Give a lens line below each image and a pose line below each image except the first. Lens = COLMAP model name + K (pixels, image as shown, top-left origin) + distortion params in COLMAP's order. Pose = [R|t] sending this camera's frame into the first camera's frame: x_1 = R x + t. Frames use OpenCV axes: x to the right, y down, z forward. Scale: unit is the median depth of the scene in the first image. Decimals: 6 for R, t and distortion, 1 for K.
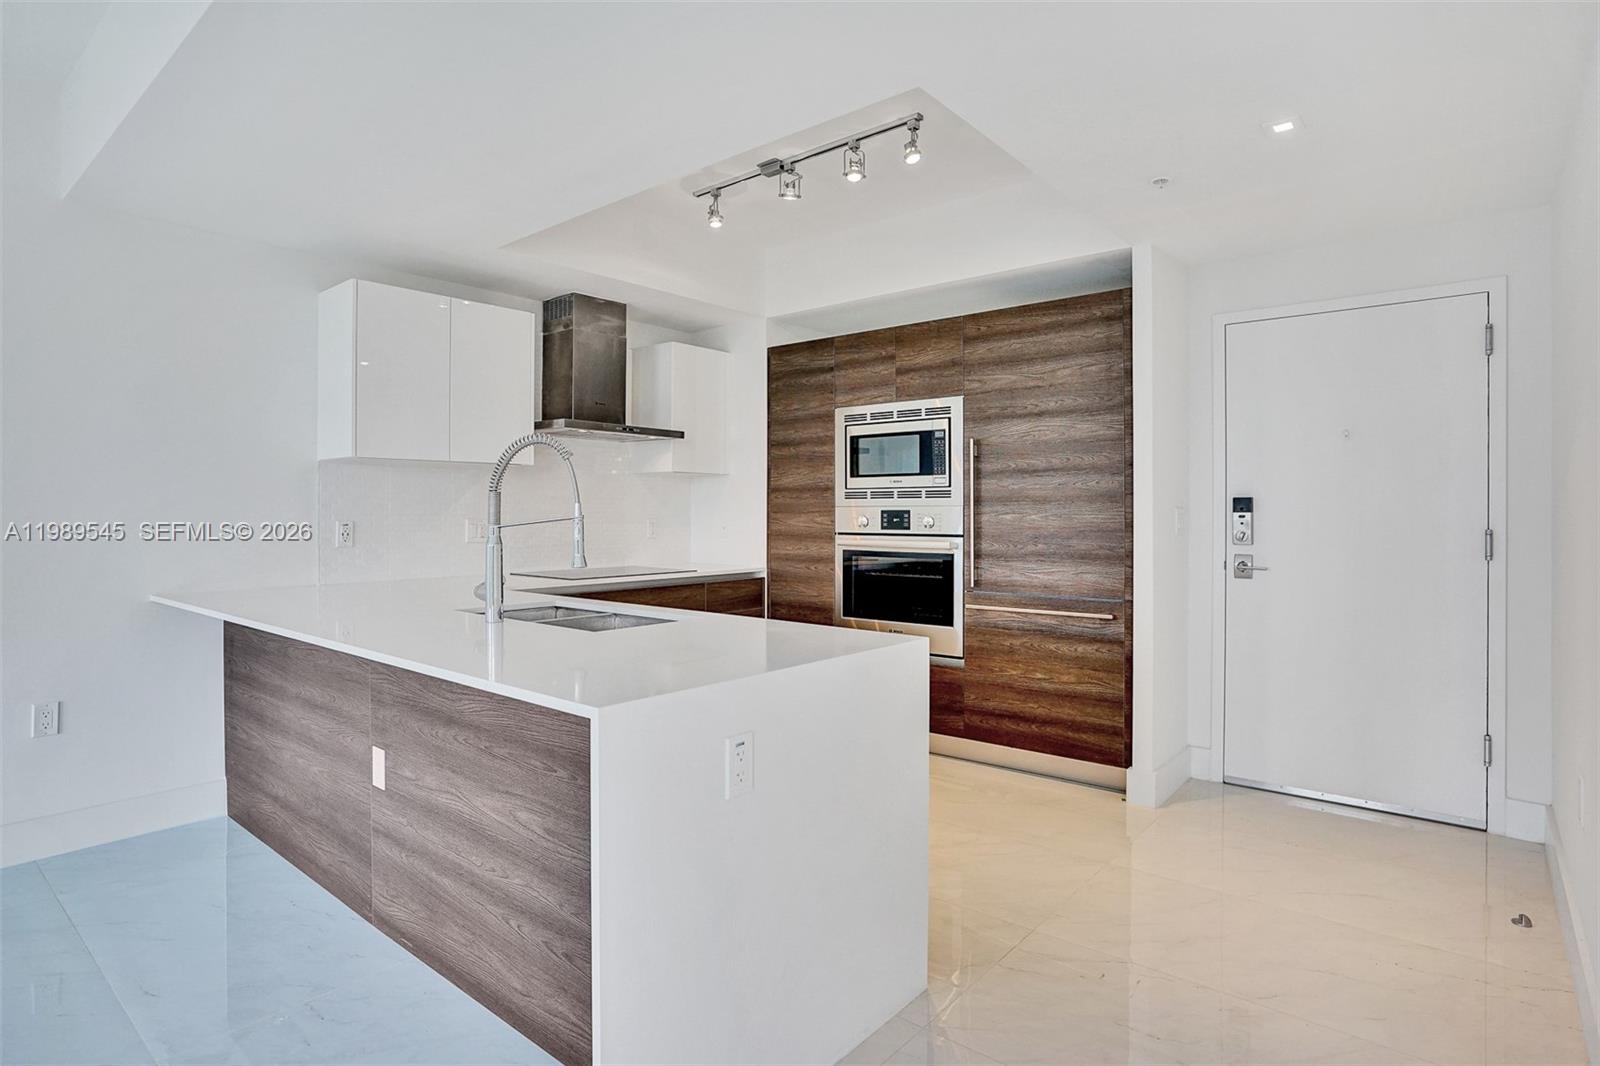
lens RADIAL K [[849.4, 0, 823.4], [0, 849.4, 514.9], [0, 0, 1]] dist [-0.038056, 0.000854]
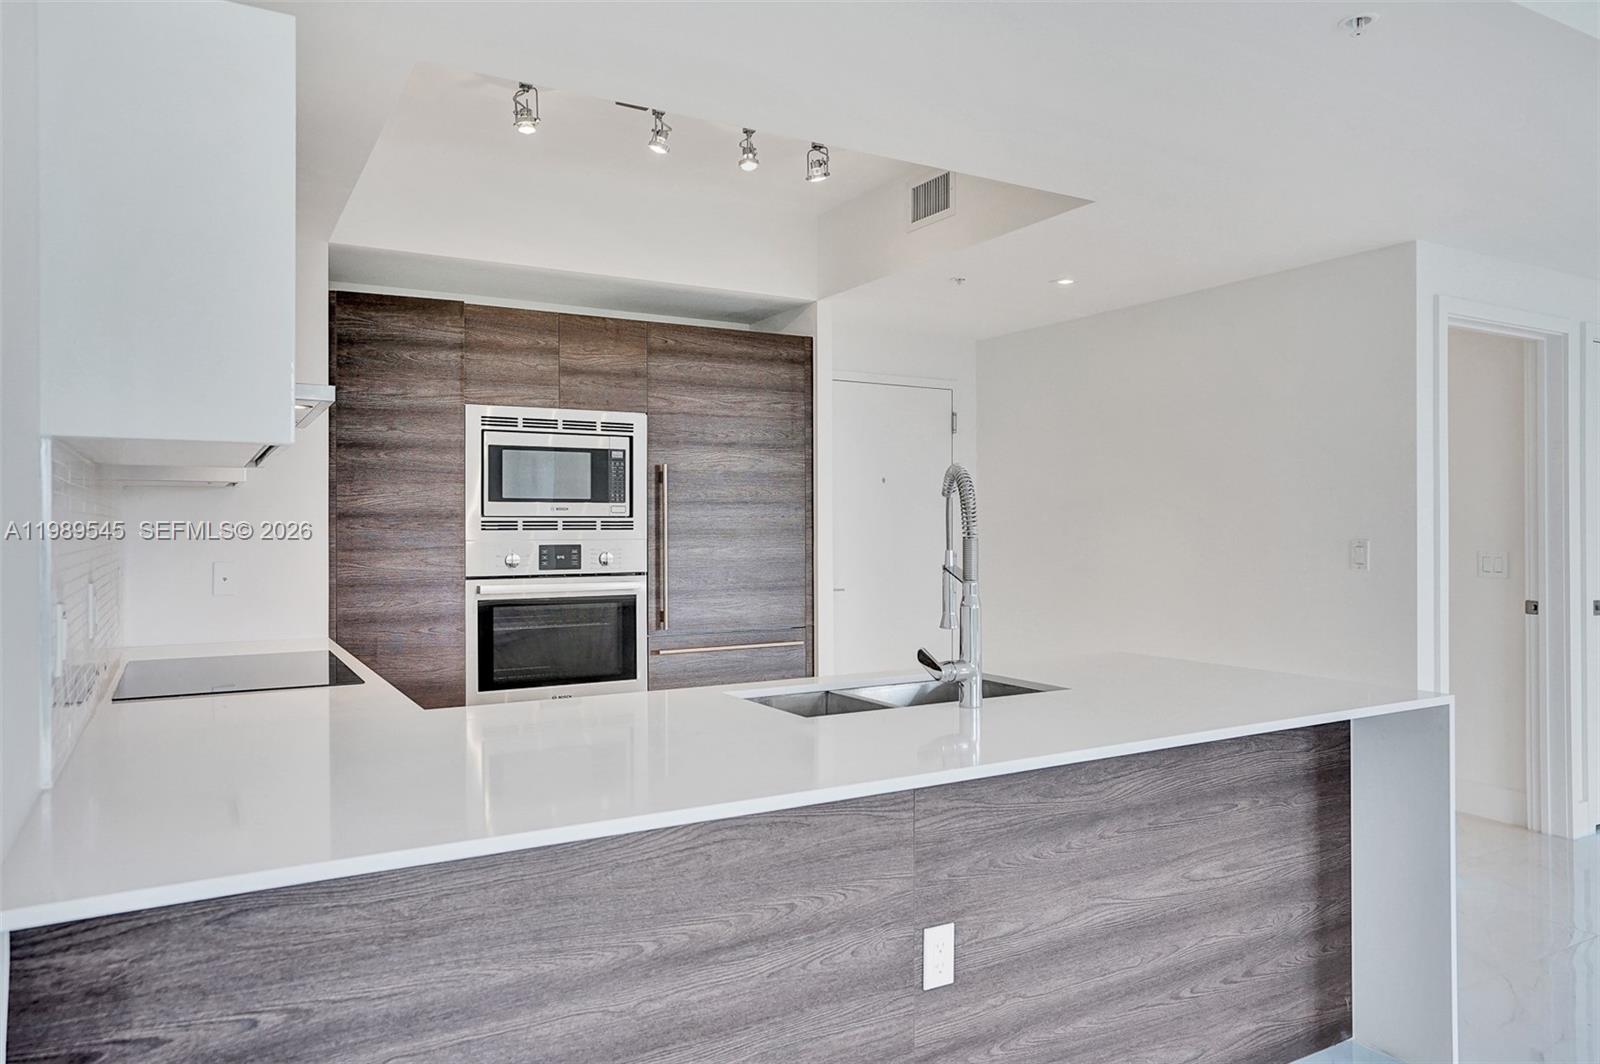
lens RADIAL K [[1075.7, 0, 752.1], [0, 1075.7, 519.1], [0, 0, 1]] dist [-0.020819, 0.020687]
pose [[0.354721, 0.003700, 0.934965, -0.836605], [0.005380, 0.999968, -0.005999, -0.024098], [-0.934957, 0.007158, 0.354690, 0.506883]]
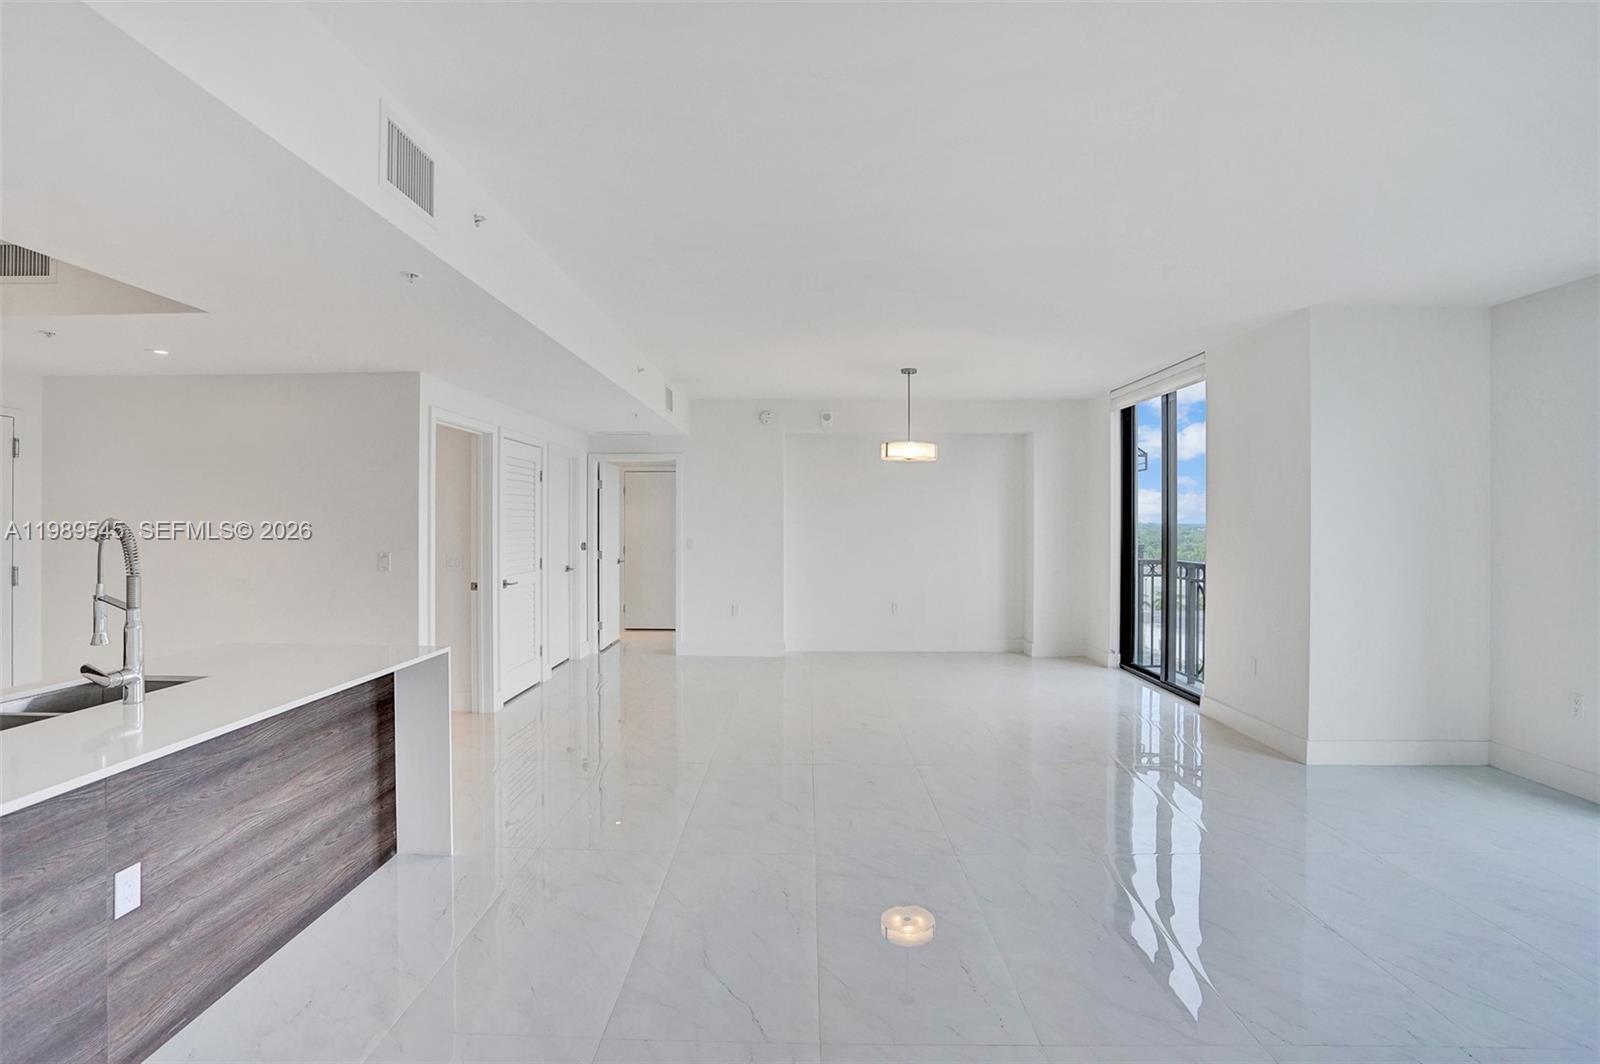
lens RADIAL K [[772.9, 0, 788.8], [0, 772.9, 523.2], [0, 0, 1]] dist [-0.043222, 0.014375]
pose [[-0.622790, -0.001233, 0.782388, -0.973250], [0.002017, 0.999993, 0.003182, -0.056606], [-0.782386, 0.003560, -0.622783, 0.573837]]
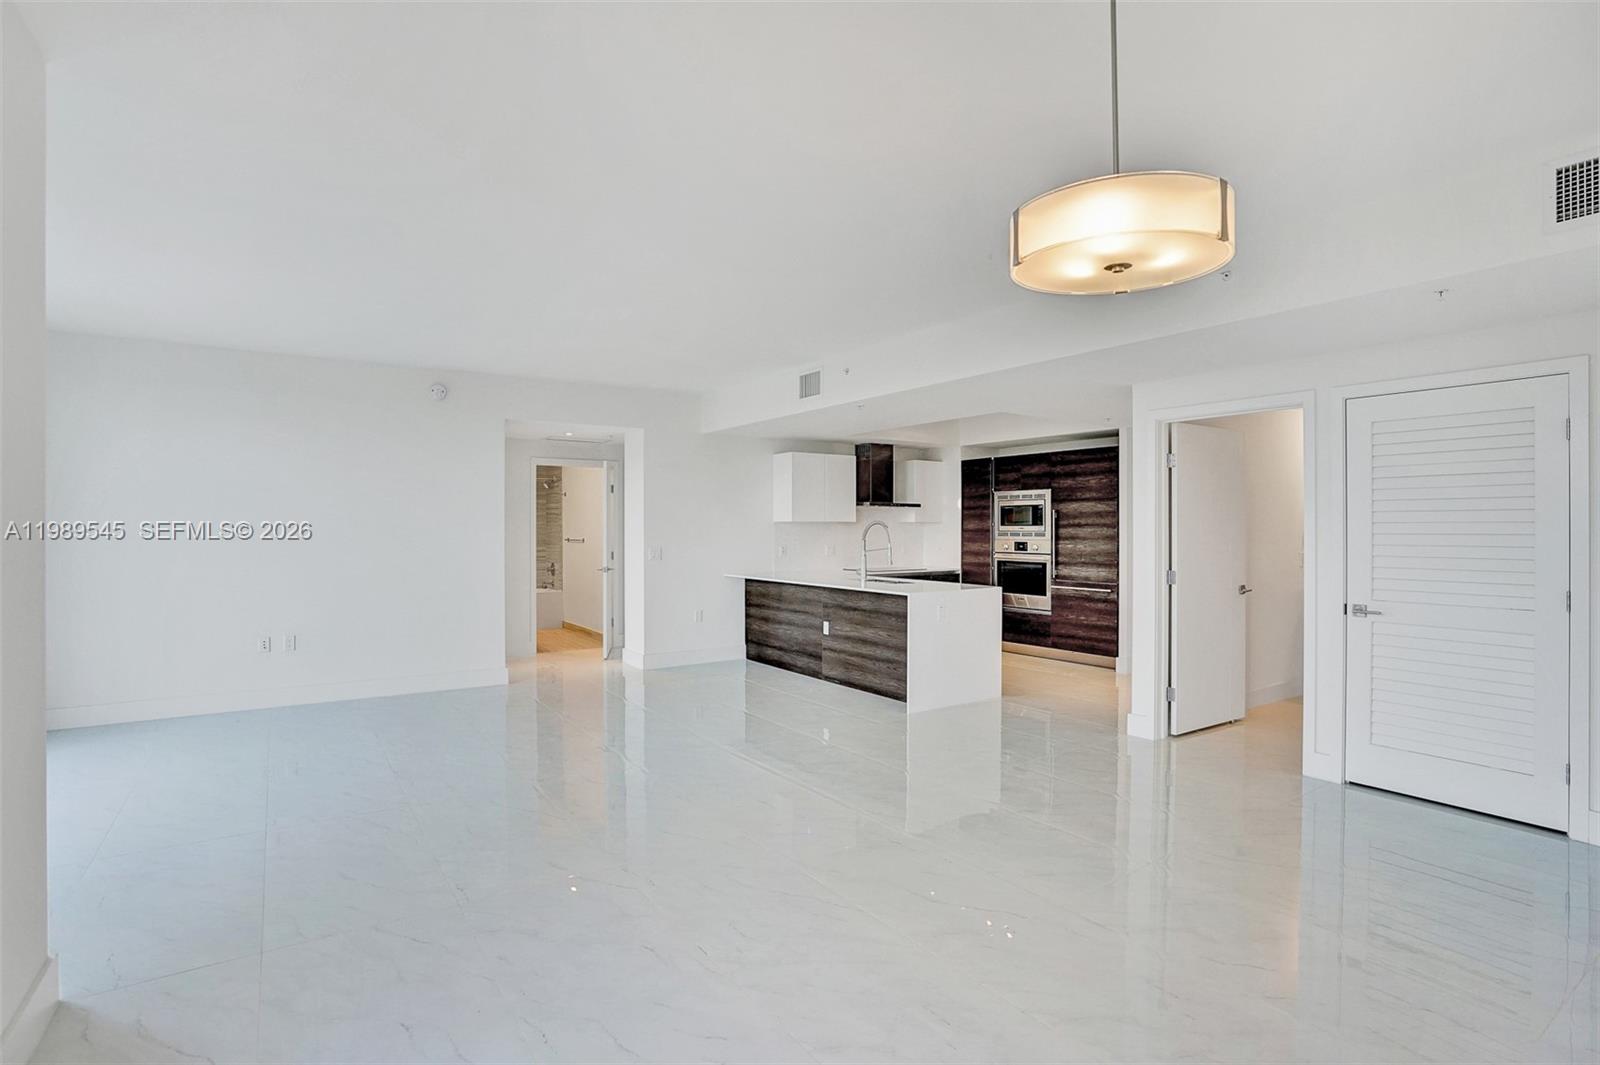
lens RADIAL K [[820.3, 0, 790.9], [0, 820.3, 536.5], [0, 0, 1]] dist [-0.001069, -0.000048]
pose [[0.953571, 0.001637, -0.301163, 0.163492], [0.002448, 0.999910, 0.013186, -0.050011], [0.301158, -0.013311, 0.953481, -1.195265]]
